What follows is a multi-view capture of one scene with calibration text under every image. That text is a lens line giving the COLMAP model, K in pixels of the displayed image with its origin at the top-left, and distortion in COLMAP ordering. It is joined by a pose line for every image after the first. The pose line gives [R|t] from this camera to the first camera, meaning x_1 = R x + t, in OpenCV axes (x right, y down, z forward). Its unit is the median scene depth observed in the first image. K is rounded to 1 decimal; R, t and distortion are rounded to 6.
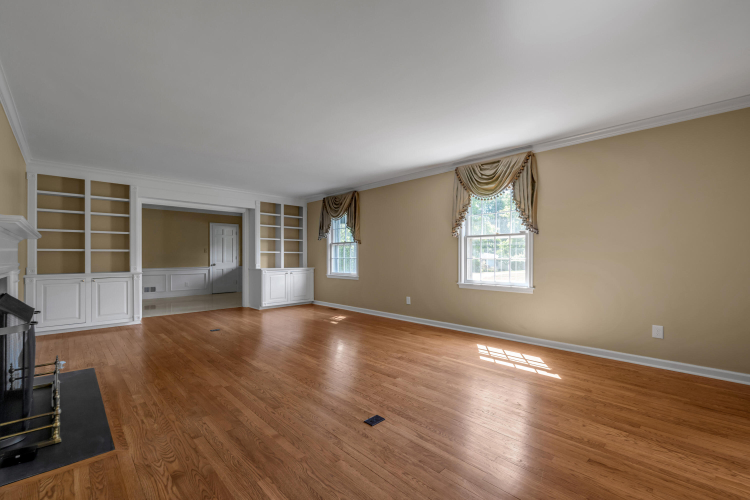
lens RADIAL K [[323.3, 0, 371.0], [0, 323.3, 256.5], [0, 0, 1]] dist [-0.007841, -0.000310]
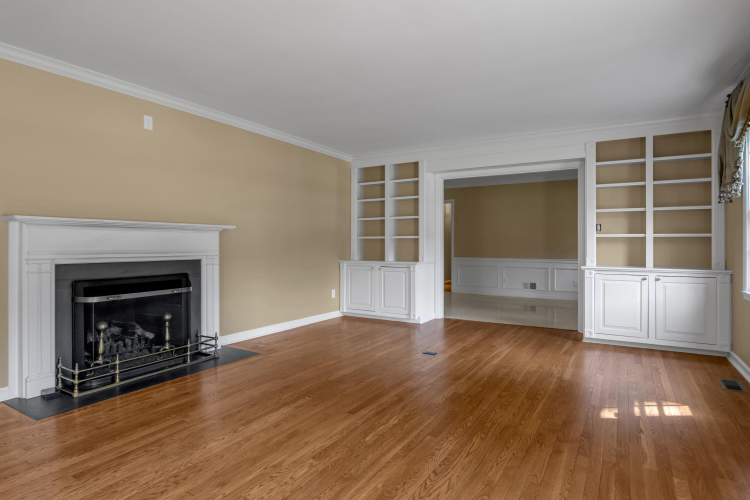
lens RADIAL K [[413.8, 0, 374.1], [0, 413.8, 239.8], [0, 0, 1]] dist [-0.006982, -0.001791]
pose [[0.258249, -0.008613, -0.966040, 0.342751], [0.000511, 0.999961, -0.008779, -0.001500], [0.966078, 0.001773, 0.258243, 0.696864]]
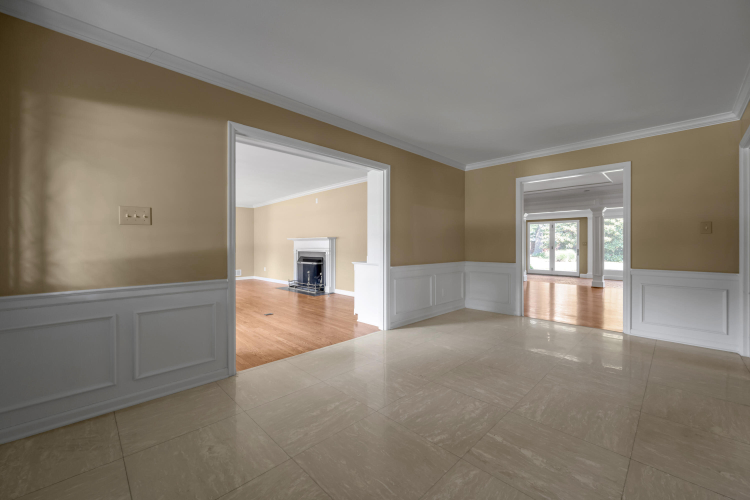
lens RADIAL K [[303.1, 0, 372.9], [0, 303.1, 245.6], [0, 0, 1]] dist [-0.005225, 0.000231]
pose [[-0.999880, 0.006896, -0.013850, -0.855921], [0.006852, 0.999971, 0.003236, -0.002761], [0.013872, 0.003141, -0.999899, 2.112875]]
